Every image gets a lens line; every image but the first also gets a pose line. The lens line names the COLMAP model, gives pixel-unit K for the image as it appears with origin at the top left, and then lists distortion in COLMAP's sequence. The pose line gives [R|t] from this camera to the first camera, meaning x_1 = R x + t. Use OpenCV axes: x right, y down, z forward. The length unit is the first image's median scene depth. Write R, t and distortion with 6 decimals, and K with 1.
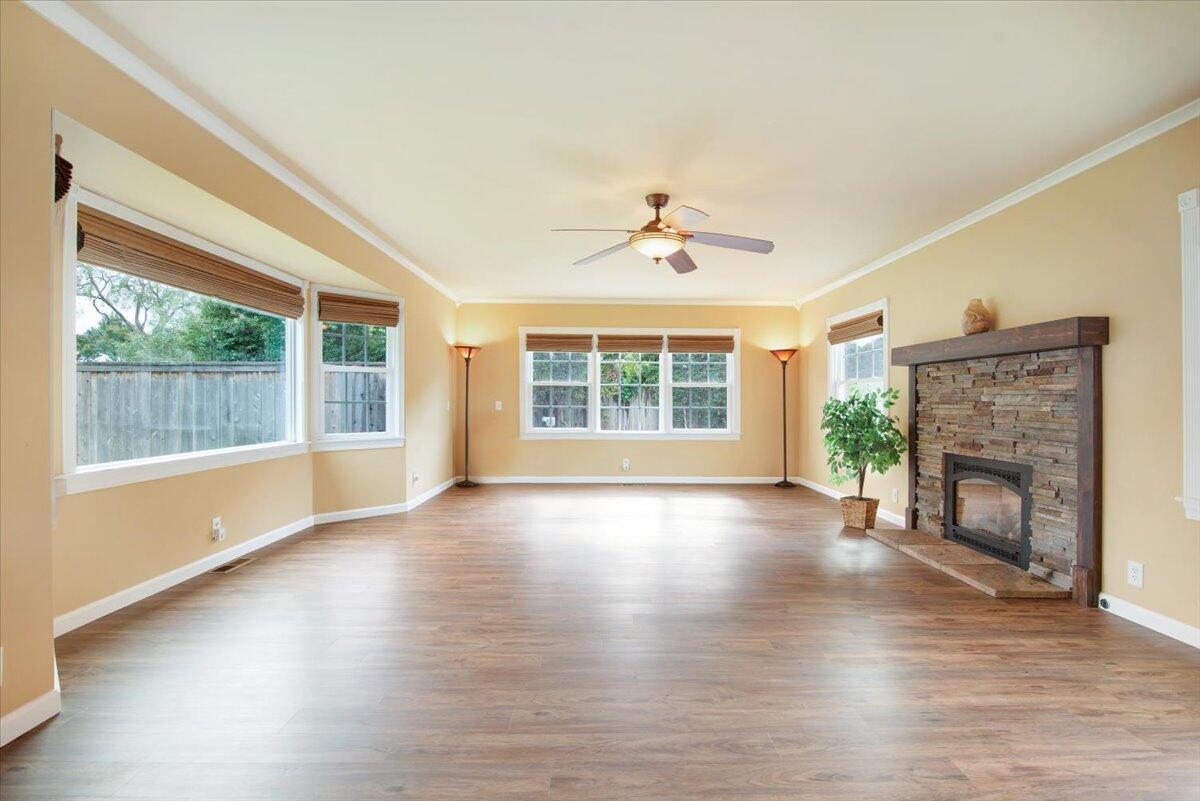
lens RADIAL K [[536.4, 0, 620.9], [0, 536.4, 401.2], [0, 0, 1]] dist [-0.017117, 0.000199]
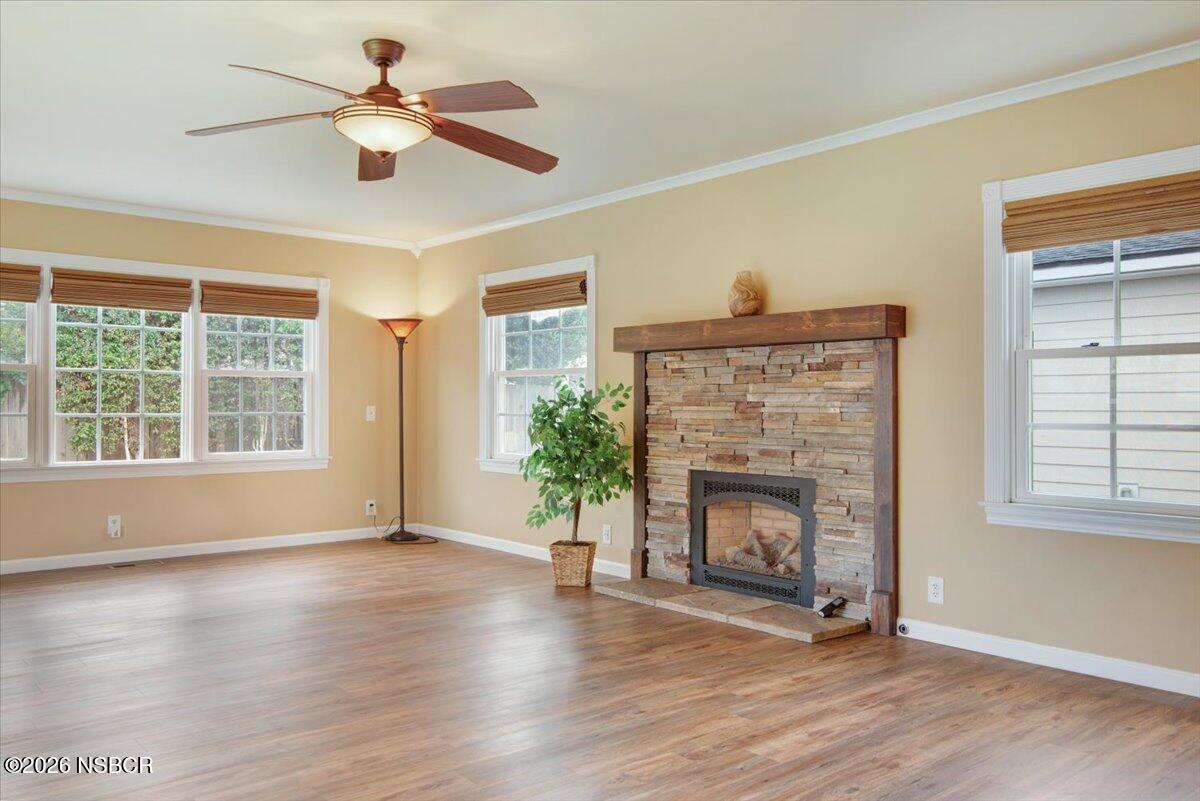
lens RADIAL K [[880.3, 0, 628.3], [0, 880.3, 398.1], [0, 0, 1]] dist [0.008419, -0.003229]
pose [[0.788767, 0.000286, 0.614692, -0.275418], [0.002520, 0.999990, -0.003699, -0.000475], [-0.614687, 0.004466, 0.788758, 0.086654]]
